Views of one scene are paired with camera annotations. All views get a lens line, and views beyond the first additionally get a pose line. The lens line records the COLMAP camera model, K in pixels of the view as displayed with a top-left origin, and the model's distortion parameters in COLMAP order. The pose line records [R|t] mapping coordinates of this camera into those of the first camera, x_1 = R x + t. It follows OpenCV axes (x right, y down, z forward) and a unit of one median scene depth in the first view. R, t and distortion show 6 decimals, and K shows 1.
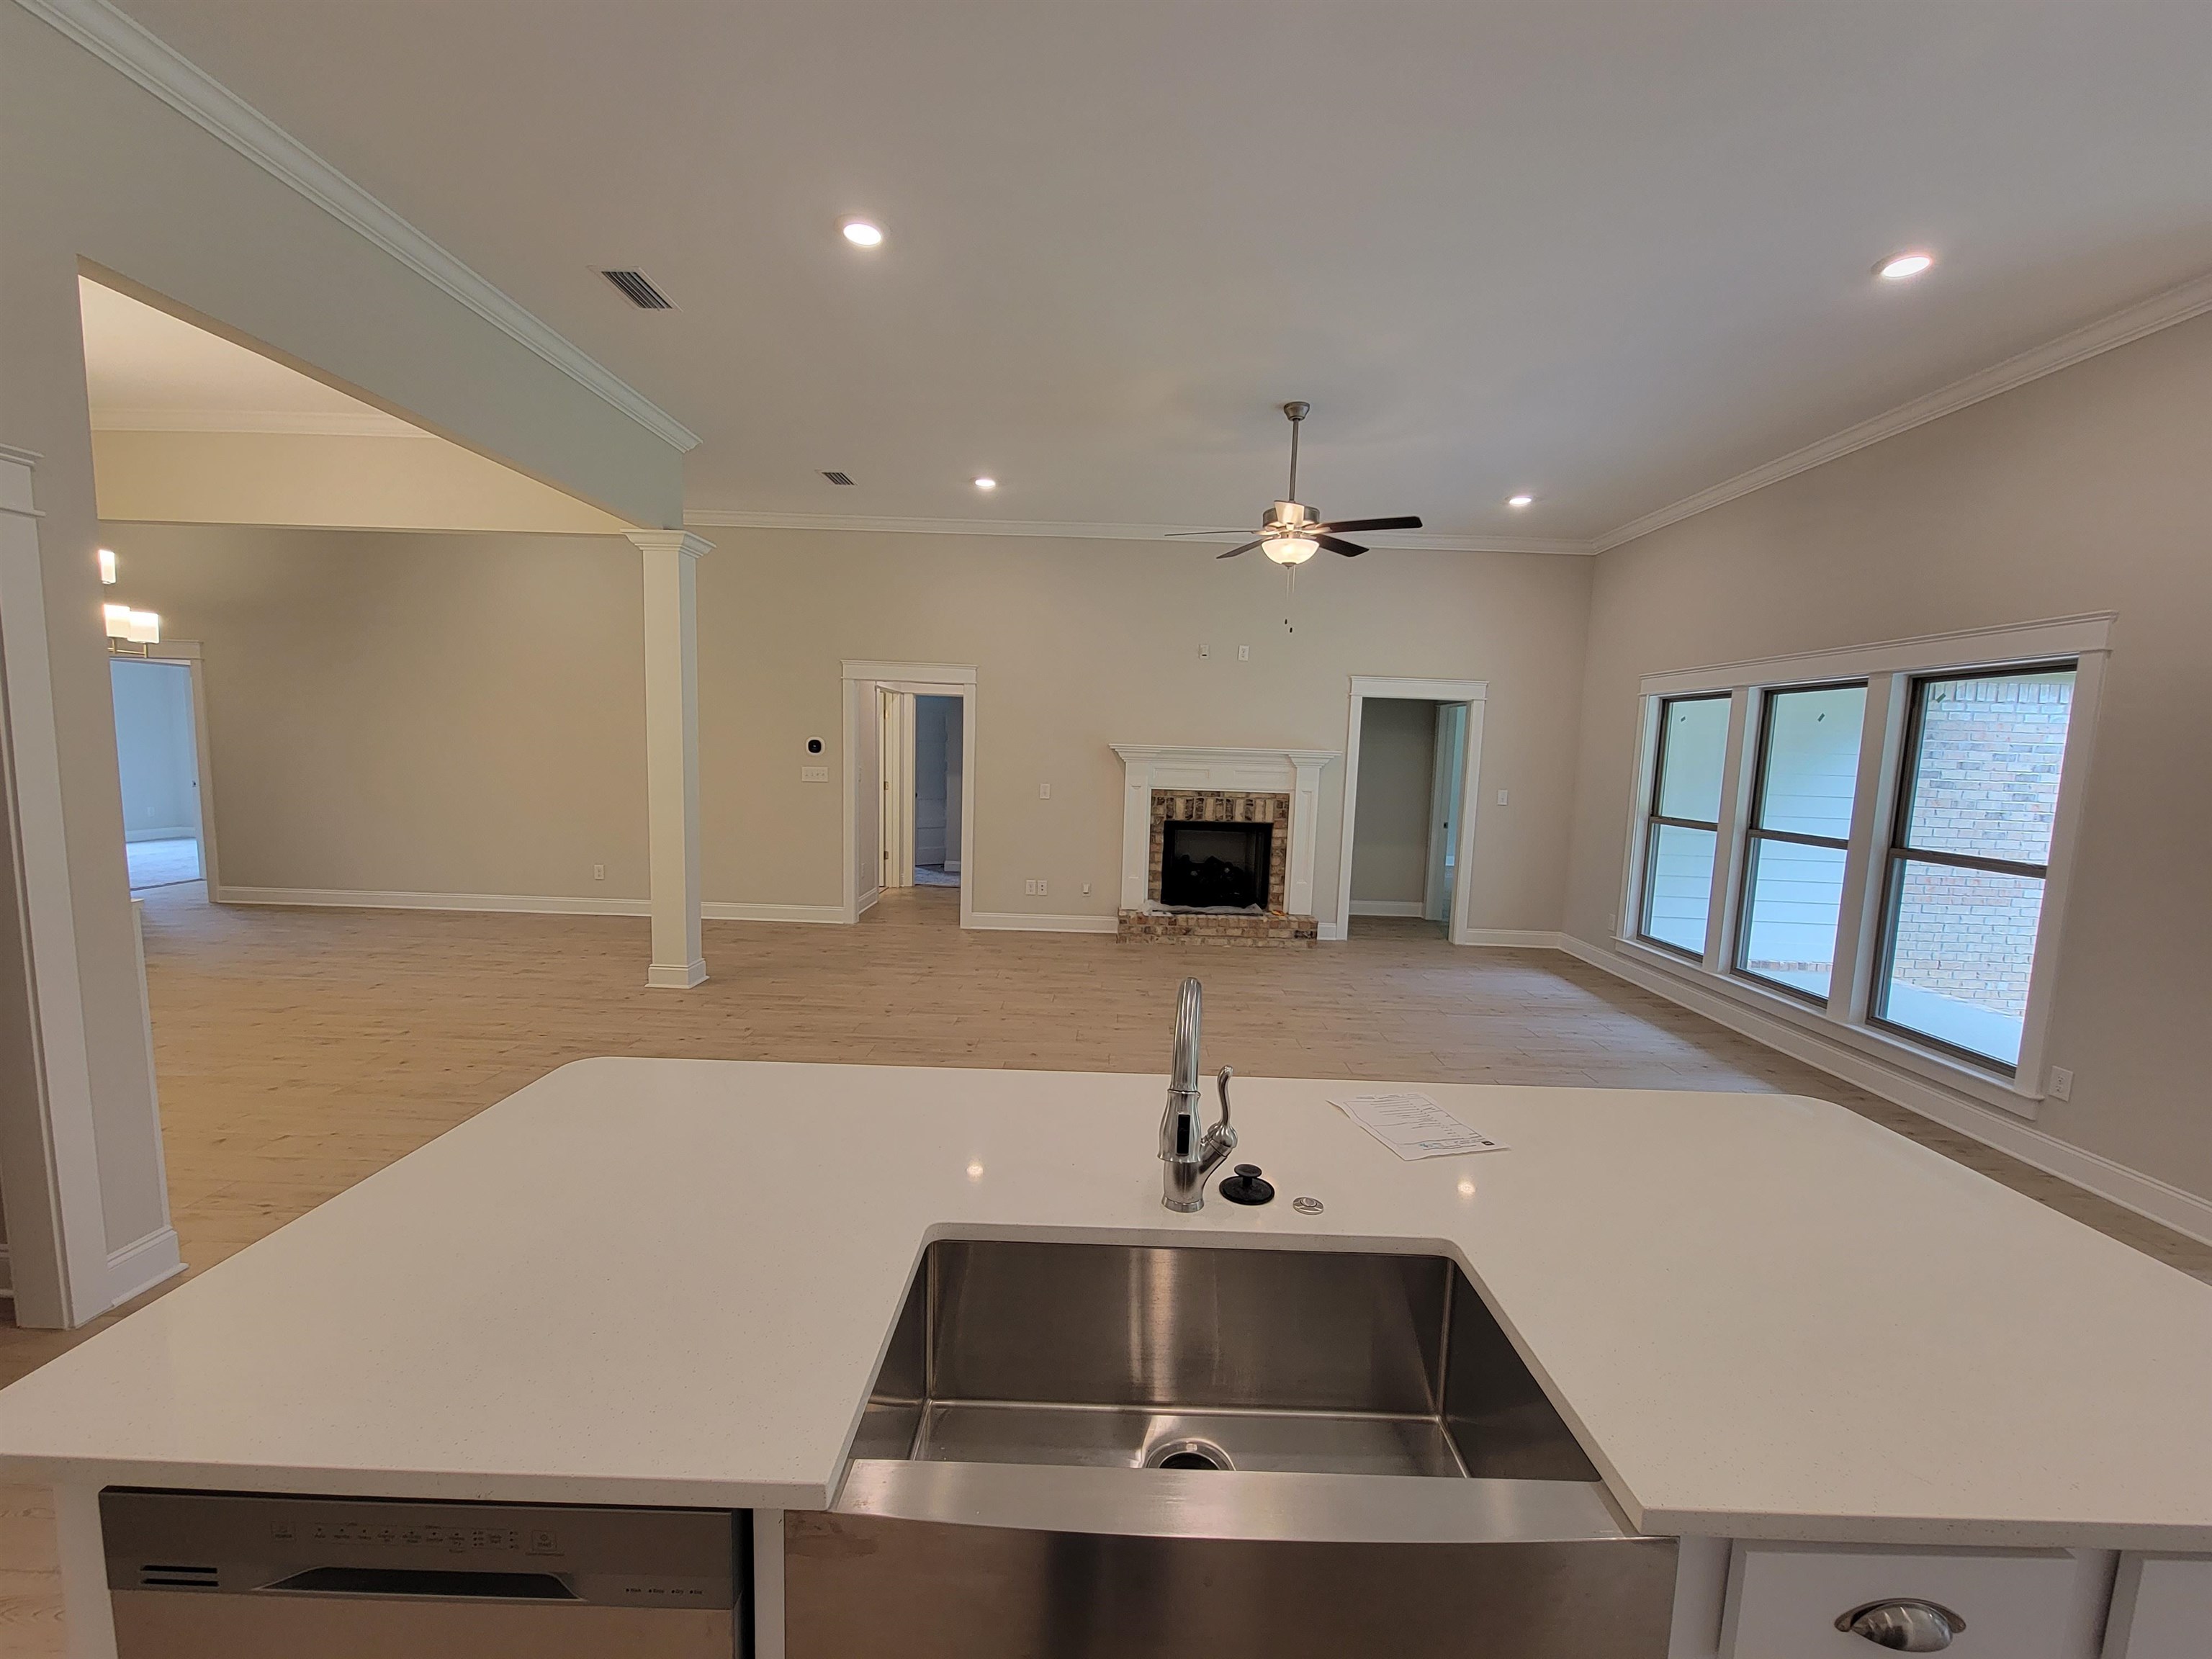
lens RADIAL K [[909.6, 0, 1109.6], [0, 909.6, 839.5], [0, 0, 1]] dist [-0.001061, -0.000893]
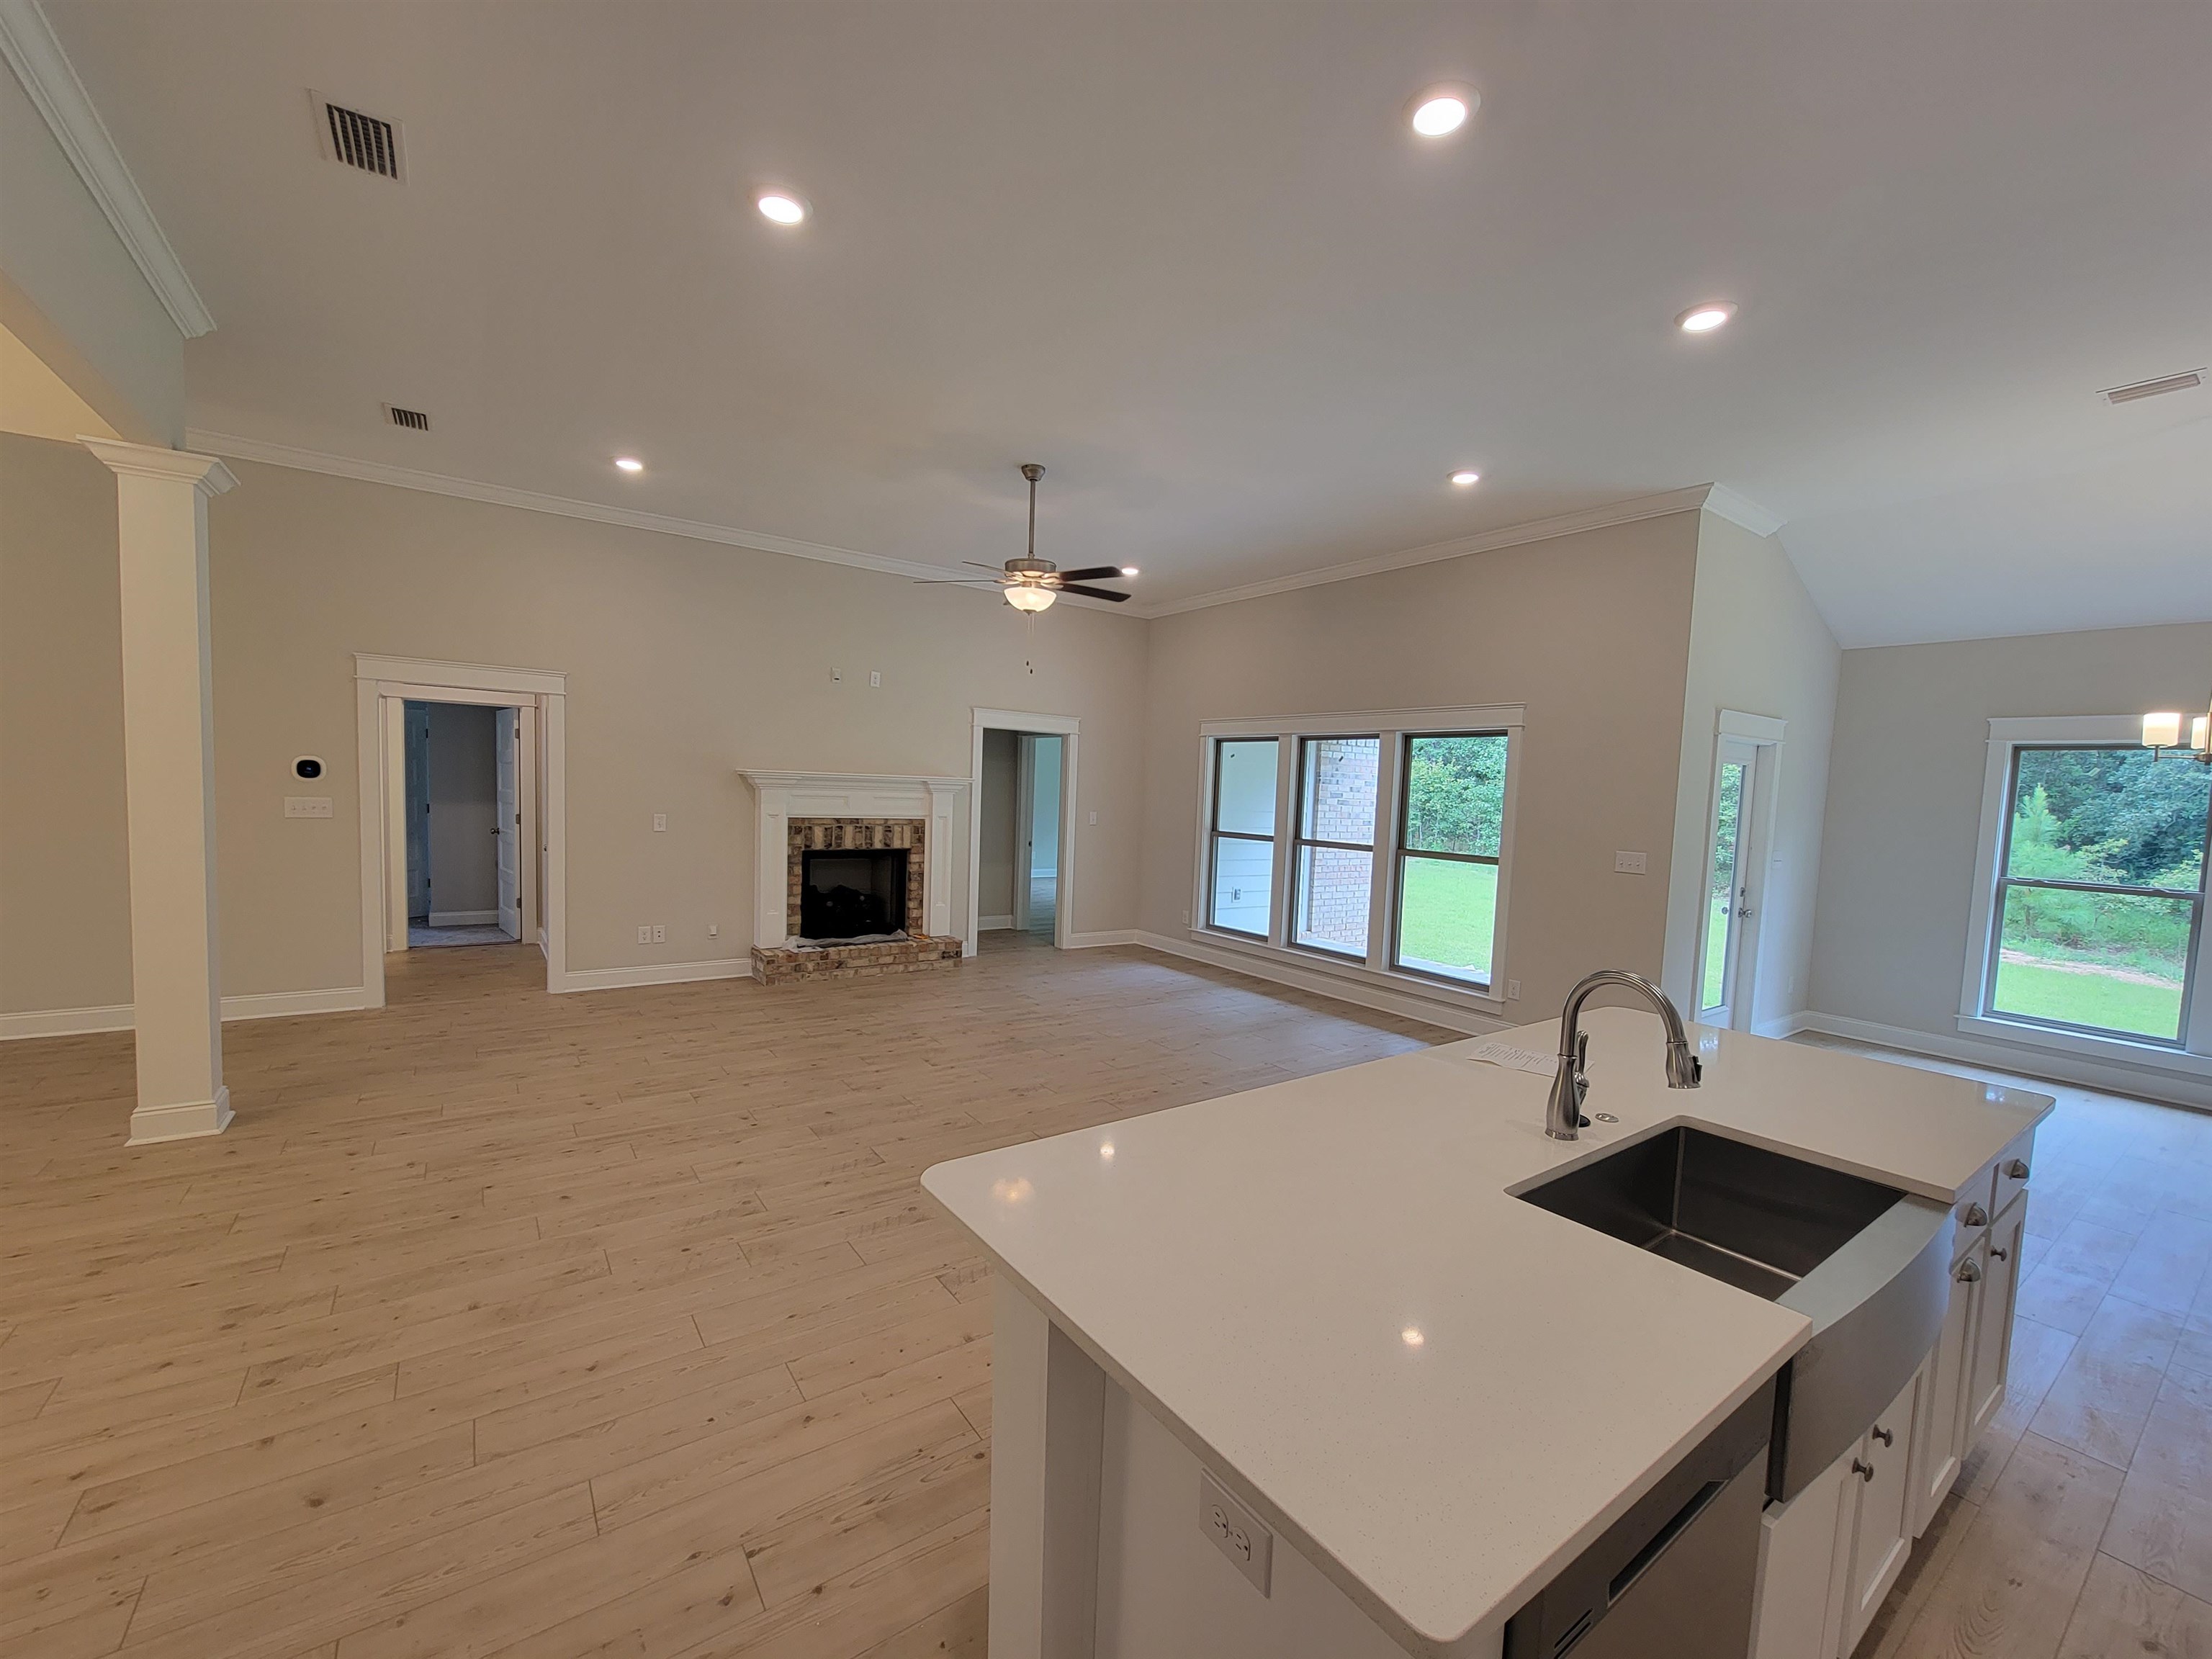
lens RADIAL K [[909.6, 0, 1099.9], [0, 909.6, 837.4], [0, 0, 1]] dist [-0.001061, -0.000893]
pose [[0.808984, -0.035291, 0.586770, -0.252814], [0.046764, 0.998896, -0.004396, -0.016491], [-0.585967, 0.030996, 0.809742, 0.054409]]
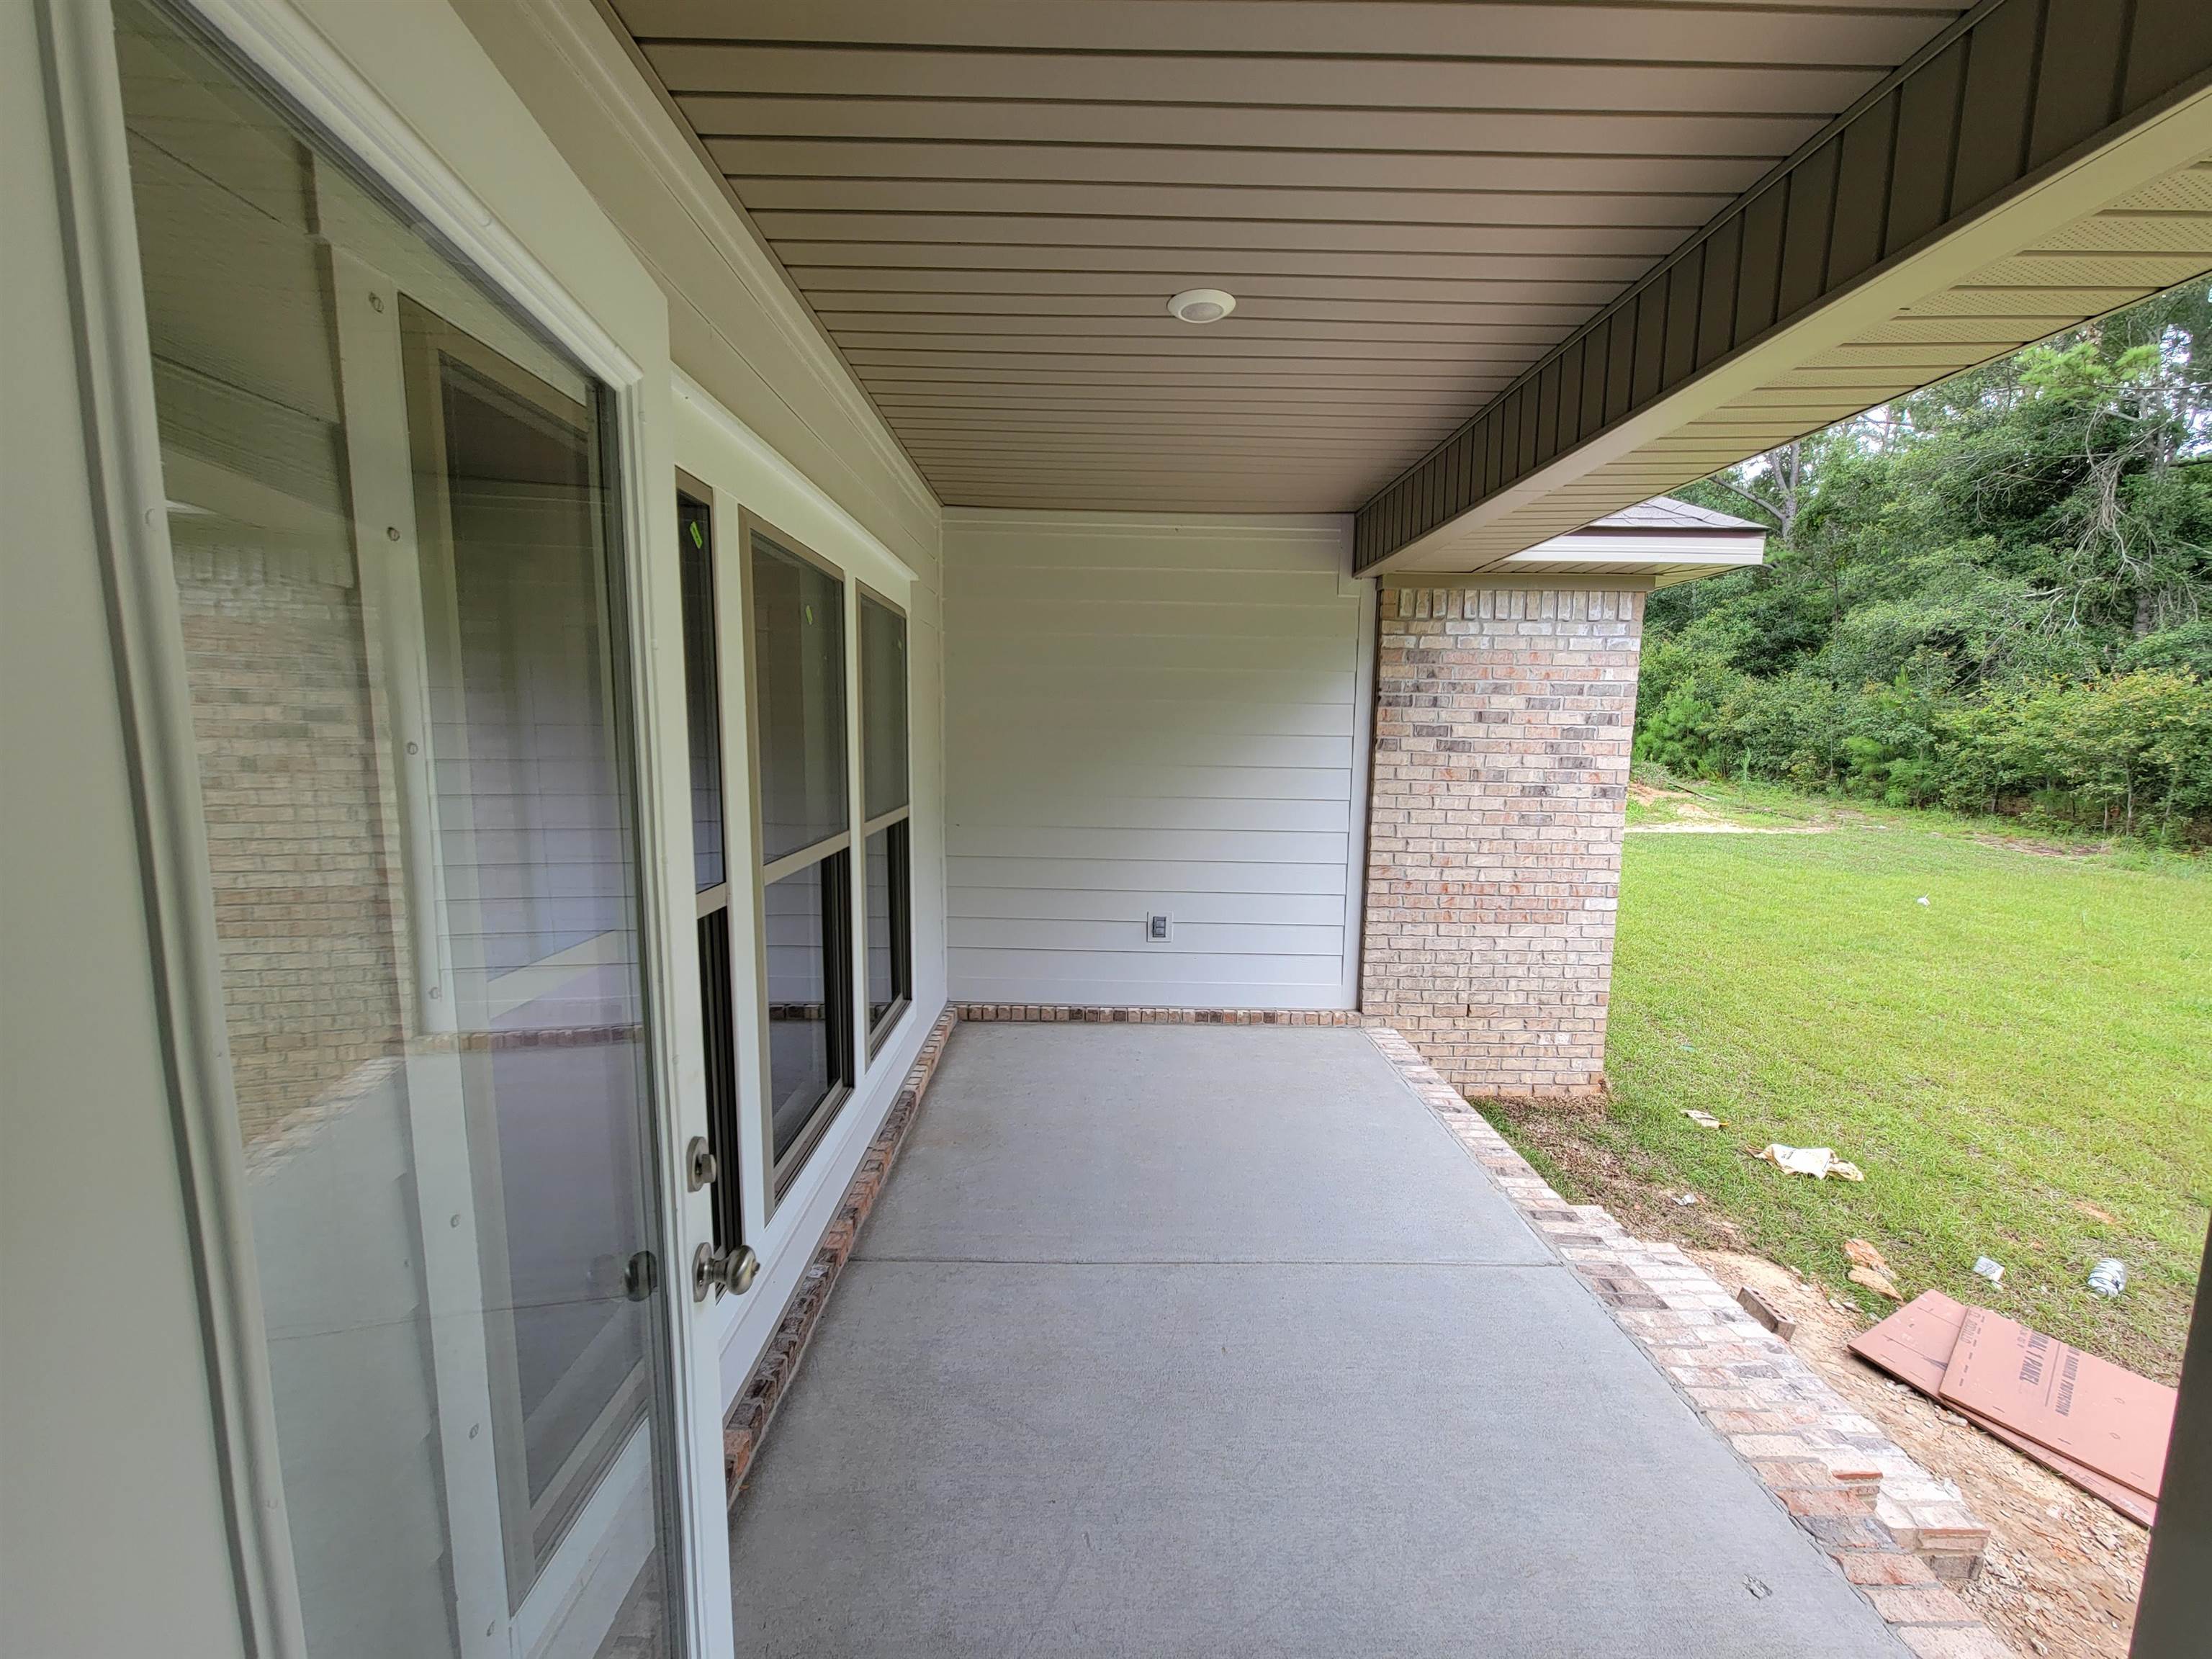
lens RADIAL K [[909.6, 0, 1110.2], [0, 909.6, 841.6], [0, 0, 1]] dist [-0.001061, -0.000893]
pose [[0.999477, -0.022234, 0.023492, 0.650335], [0.021678, 0.999485, 0.023658, -0.011334], [-0.024006, -0.023136, 0.999444, 0.335615]]
